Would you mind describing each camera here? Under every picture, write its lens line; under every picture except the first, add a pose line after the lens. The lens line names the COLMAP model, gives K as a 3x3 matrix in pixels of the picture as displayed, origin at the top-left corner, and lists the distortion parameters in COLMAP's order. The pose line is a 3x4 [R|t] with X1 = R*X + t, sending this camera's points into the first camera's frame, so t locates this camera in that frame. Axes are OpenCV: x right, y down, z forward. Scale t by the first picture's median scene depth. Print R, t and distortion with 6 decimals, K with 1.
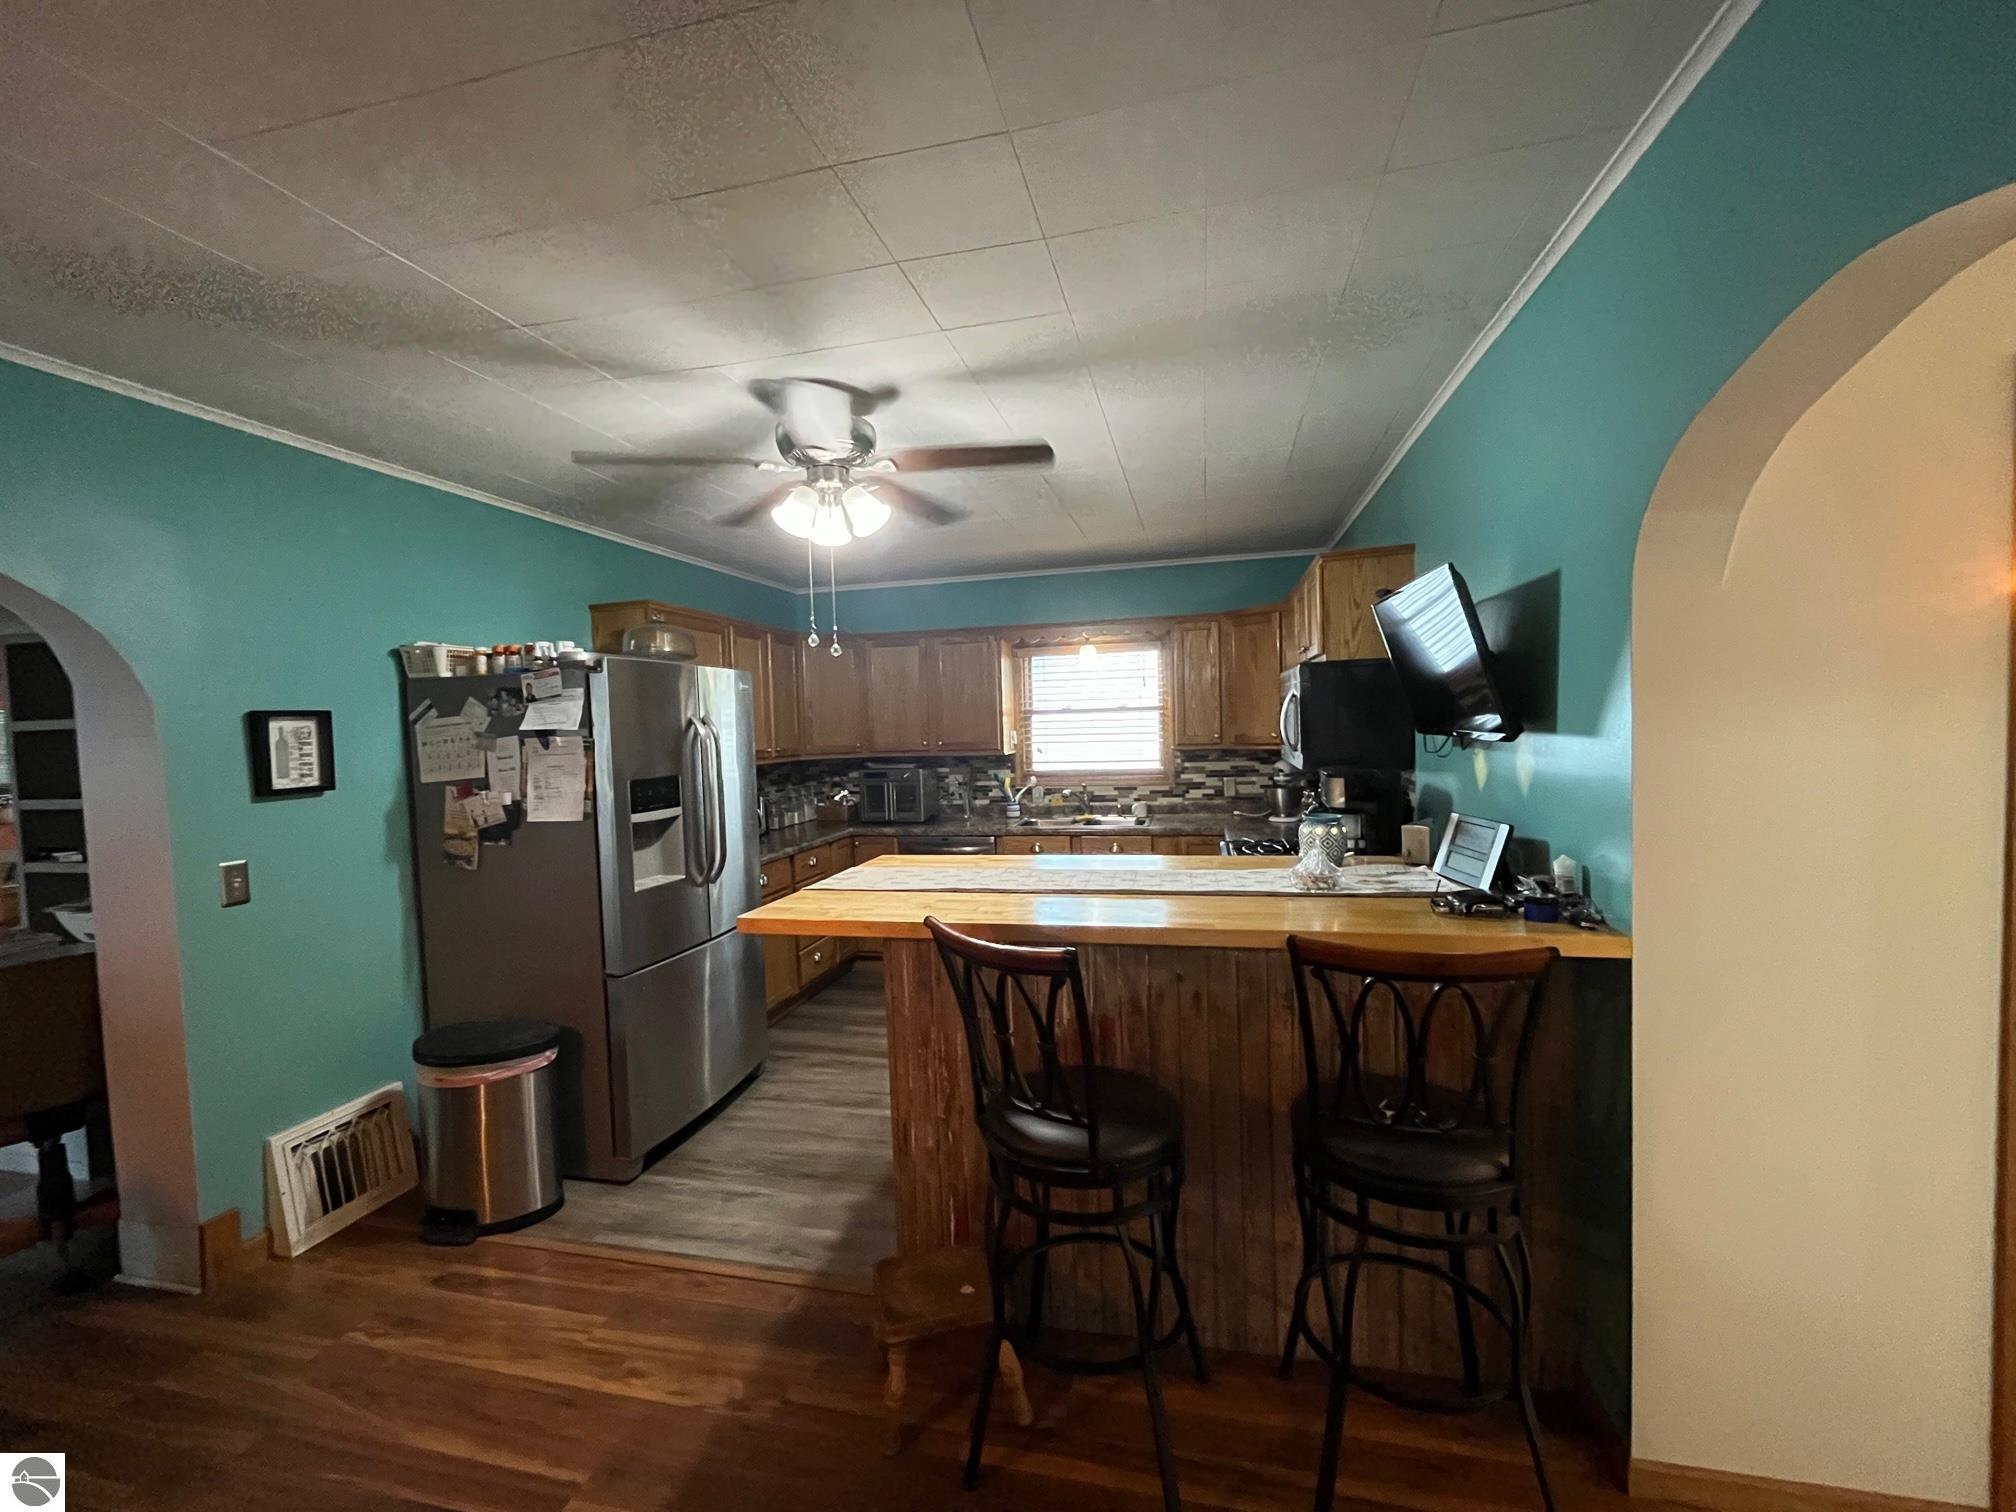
lens RADIAL K [[818.4, 0, 1013.8], [0, 818.4, 758.2], [0, 0, 1]] dist [-0.001058, -0.000507]
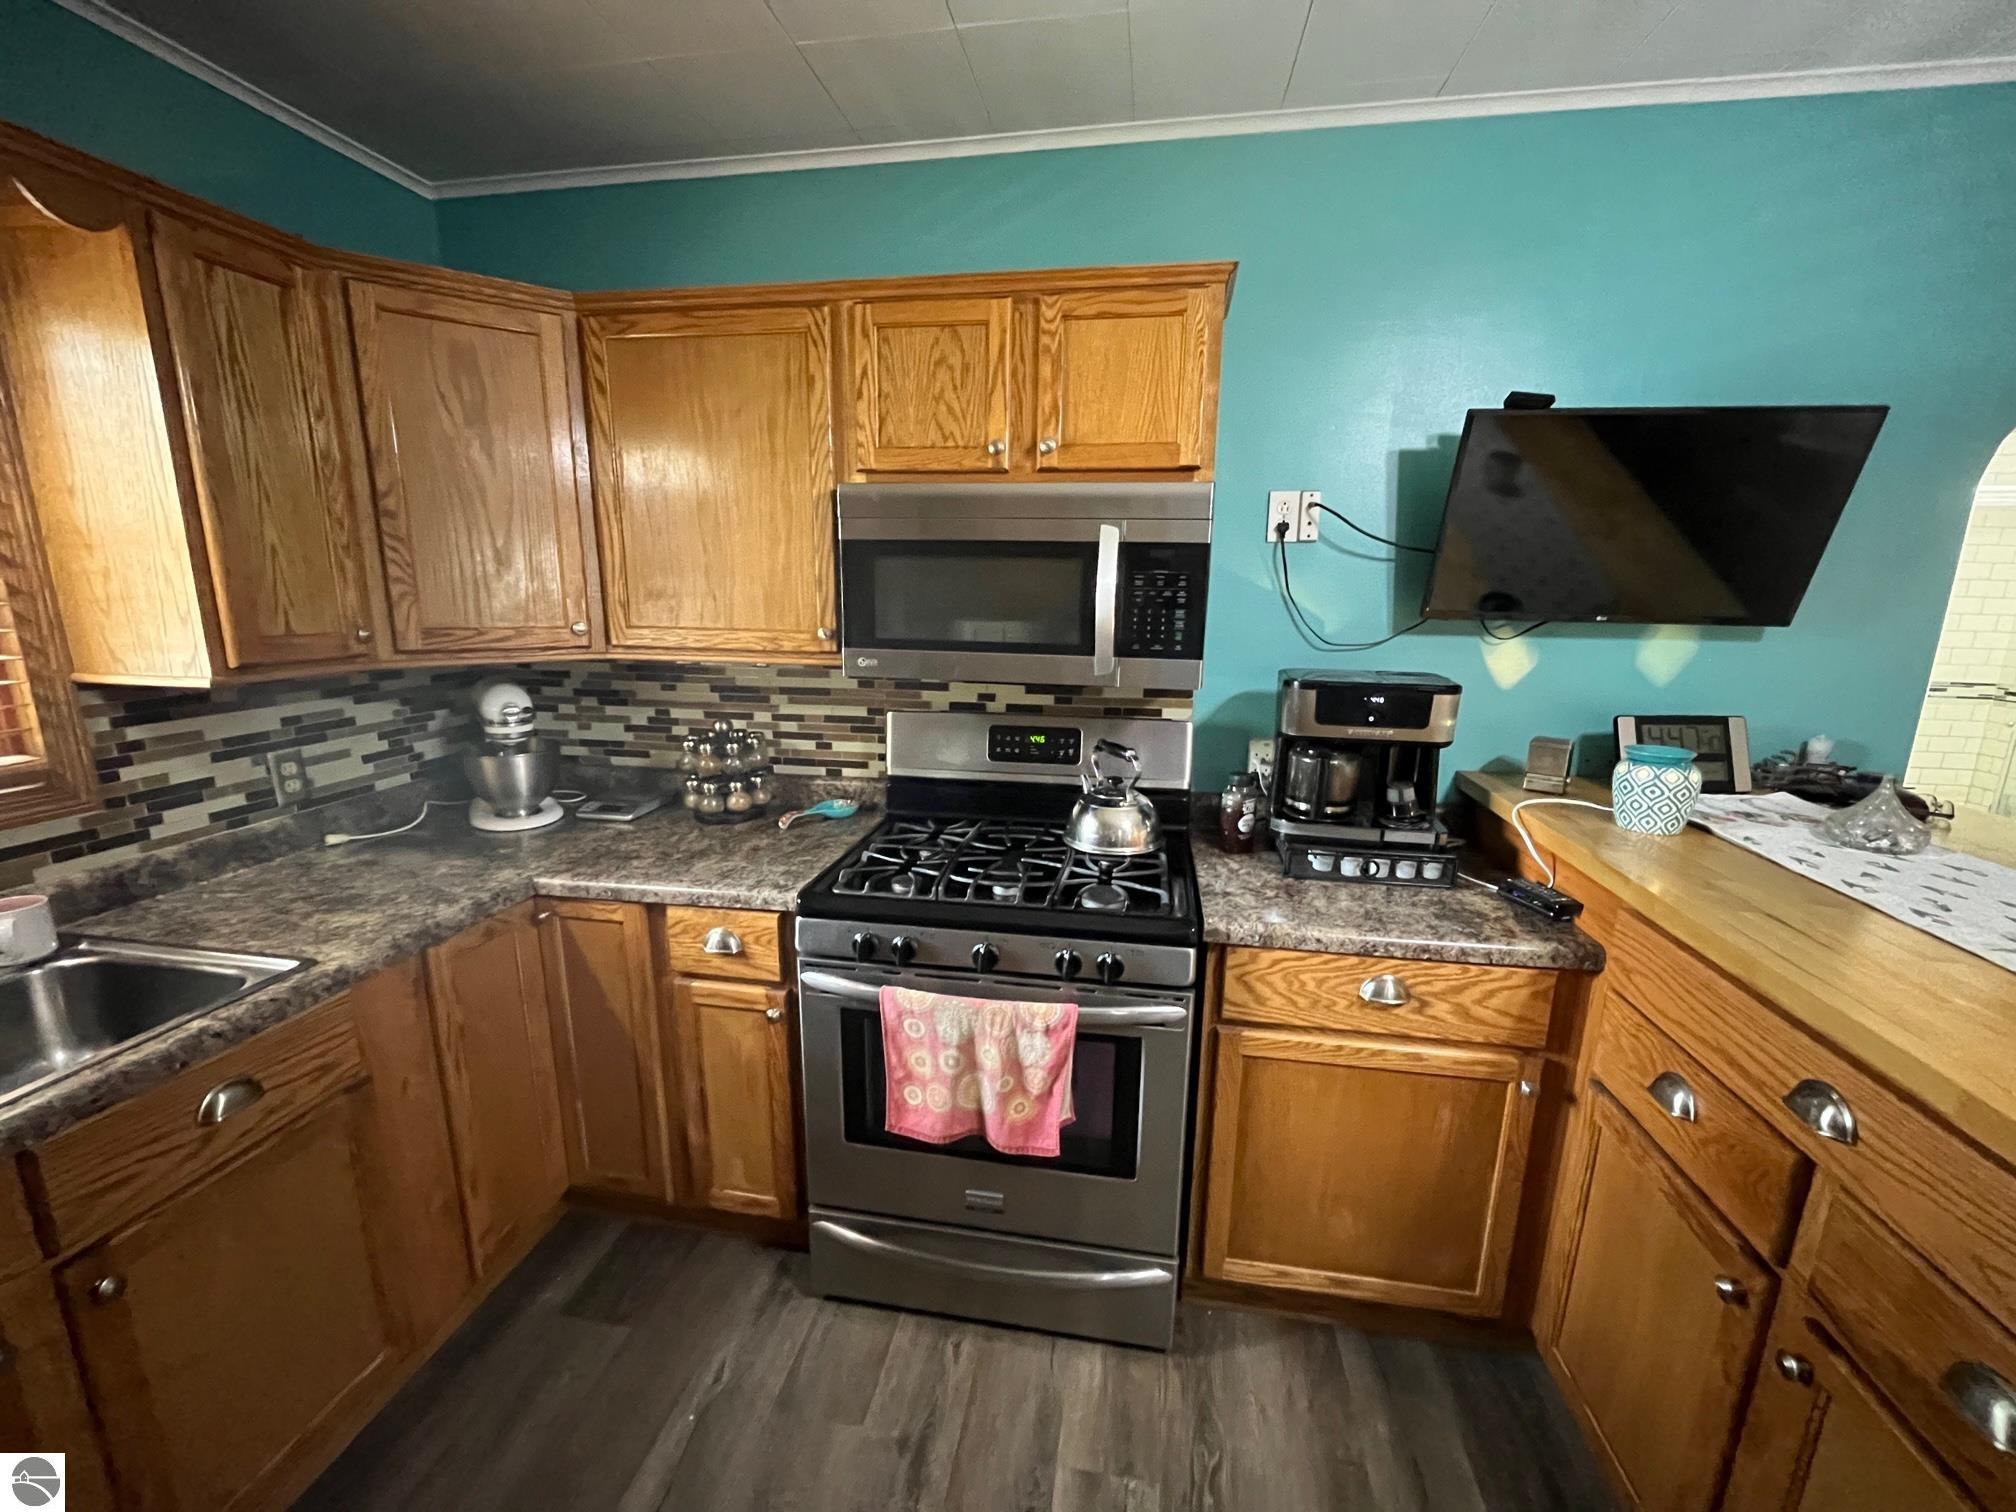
lens RADIAL K [[818.4, 0, 1003.9], [0, 818.4, 758.1], [0, 0, 1]] dist [-0.001058, -0.000507]
pose [[-0.046252, -0.178000, 0.982943, -0.102706], [0.036246, 0.983049, 0.179725, -0.025871], [-0.998272, 0.043941, -0.039016, 0.699542]]
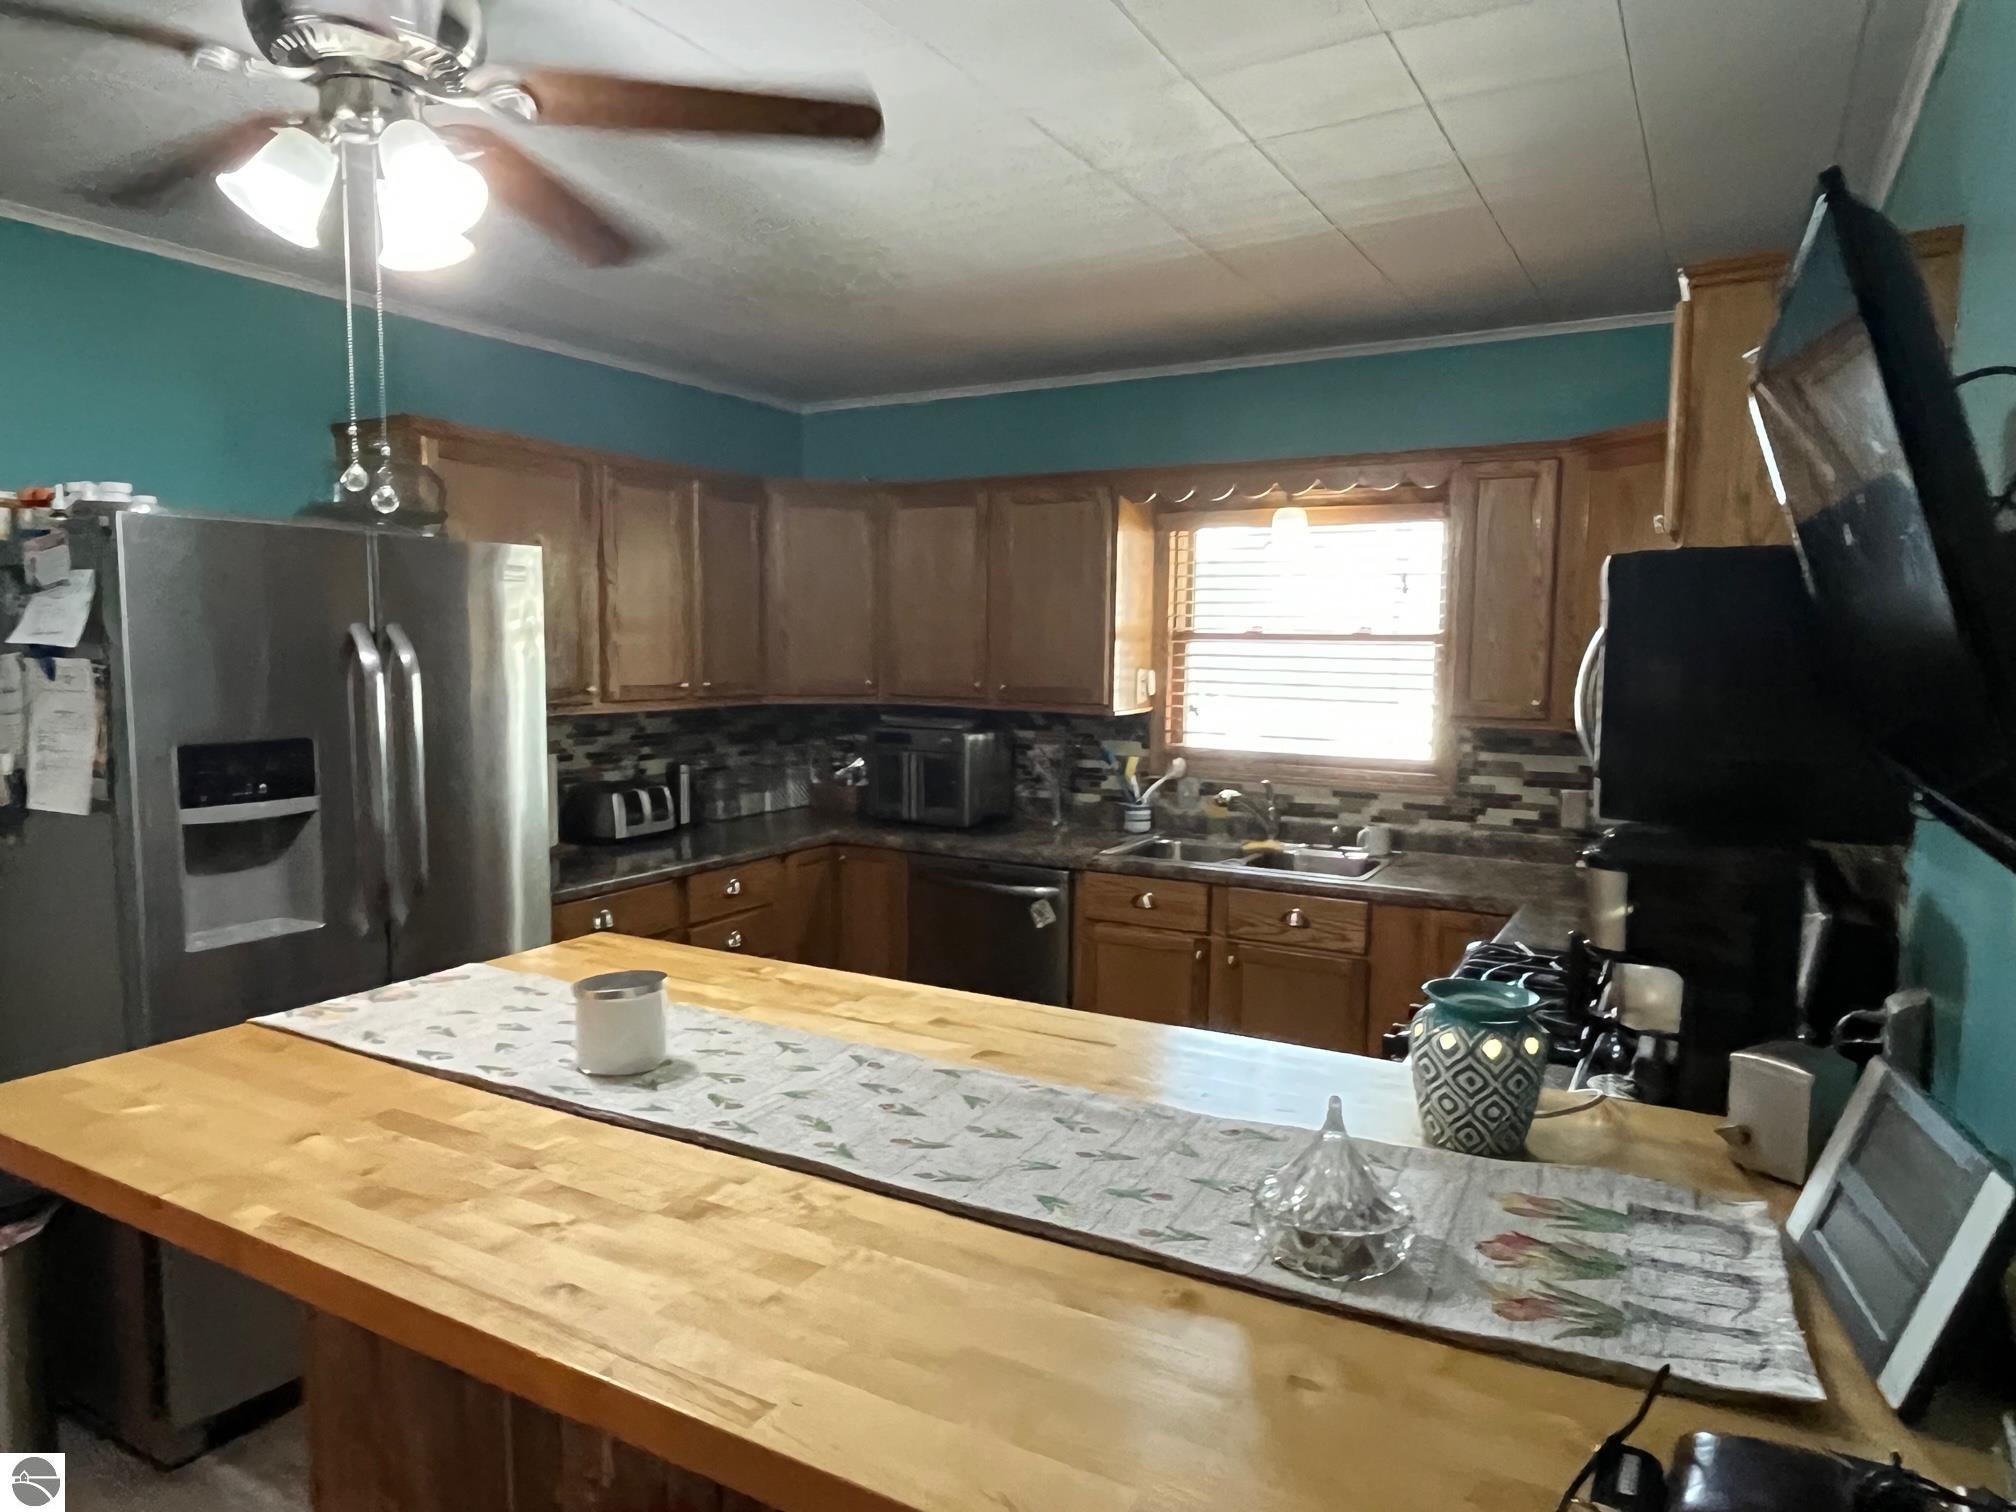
lens RADIAL K [[1258.2, 0, 997.9], [0, 1258.2, 754.1], [0, 0, 1]] dist [-0.006021, -0.000510]
pose [[0.956648, 0.066988, -0.283439, 0.147838], [-0.052037, 0.996843, 0.059961, -0.023810], [0.286561, -0.042612, 0.957114, 0.199134]]
